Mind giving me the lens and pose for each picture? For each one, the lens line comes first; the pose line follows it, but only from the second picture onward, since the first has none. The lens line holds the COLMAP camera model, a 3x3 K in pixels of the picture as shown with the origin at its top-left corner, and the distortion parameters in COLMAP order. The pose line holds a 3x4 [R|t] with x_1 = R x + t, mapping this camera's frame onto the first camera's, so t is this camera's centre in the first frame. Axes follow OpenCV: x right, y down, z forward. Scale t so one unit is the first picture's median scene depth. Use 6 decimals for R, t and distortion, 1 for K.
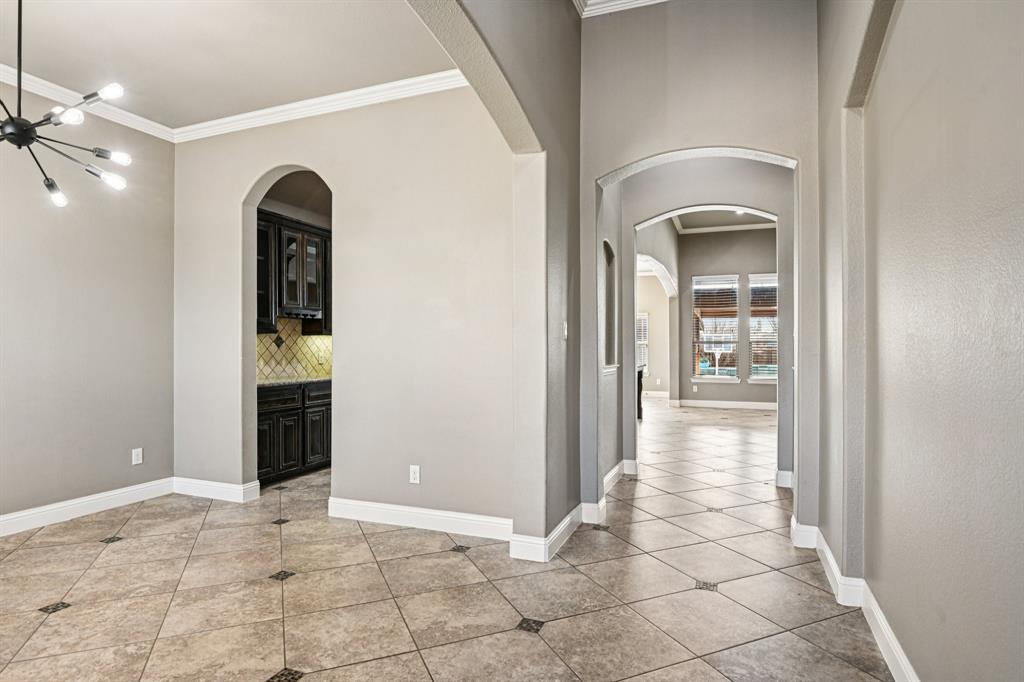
lens RADIAL K [[553.3, 0, 511.5], [0, 553.3, 343.8], [0, 0, 1]] dist [-0.021854, -0.002203]
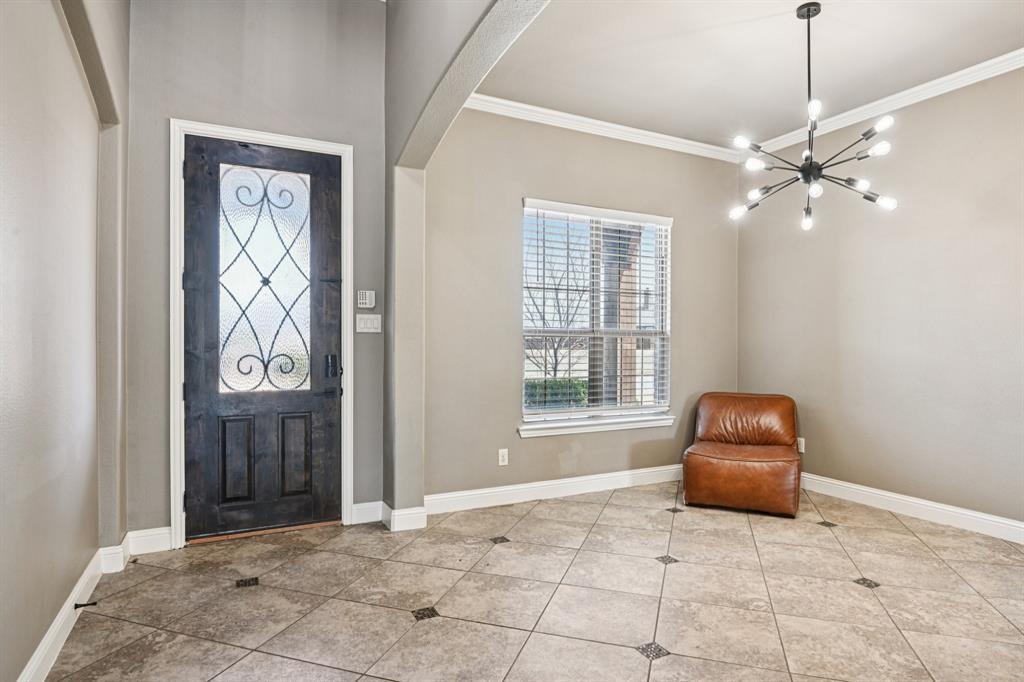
lens RADIAL K [[591.8, 0, 513.6], [0, 591.8, 341.2], [0, 0, 1]] dist [-0.023180, -0.012357]
pose [[-0.676119, -0.002921, -0.736787, 0.338629], [-0.001019, 0.999995, -0.003029, 0.002869], [0.736792, -0.001297, -0.676119, 0.851971]]
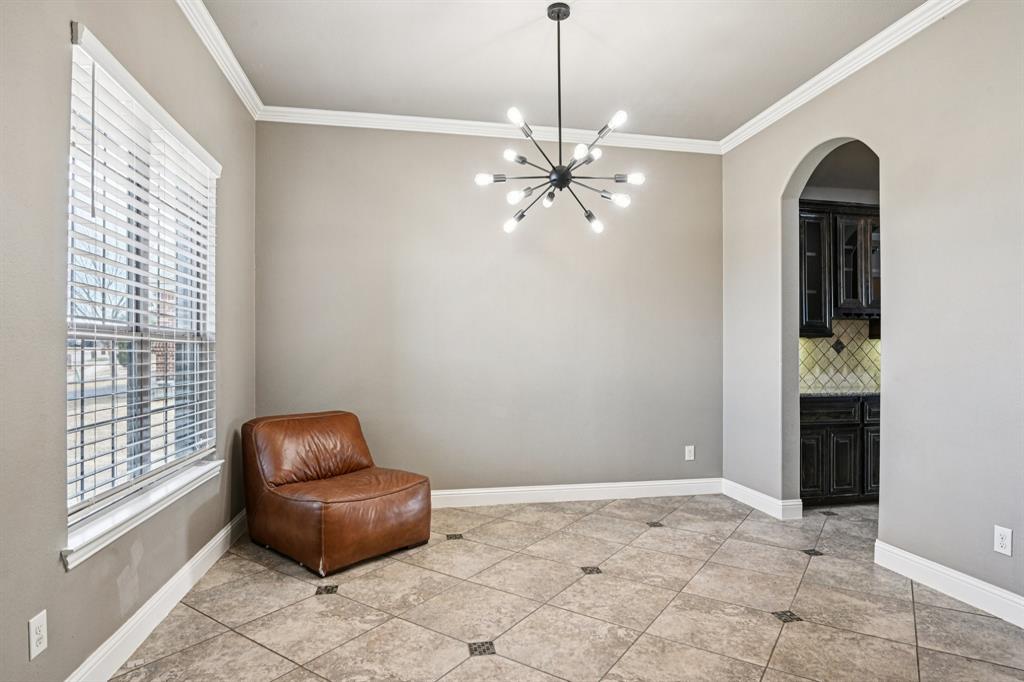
lens RADIAL K [[553.3, 0, 520.7], [0, 553.3, 352.7], [0, 0, 1]] dist [-0.021854, -0.002203]
pose [[0.540976, 0.001041, -0.841038, 0.061731], [0.002329, 0.999994, 0.002736, 0.003360], [0.841035, -0.003439, 0.540970, 0.143682]]
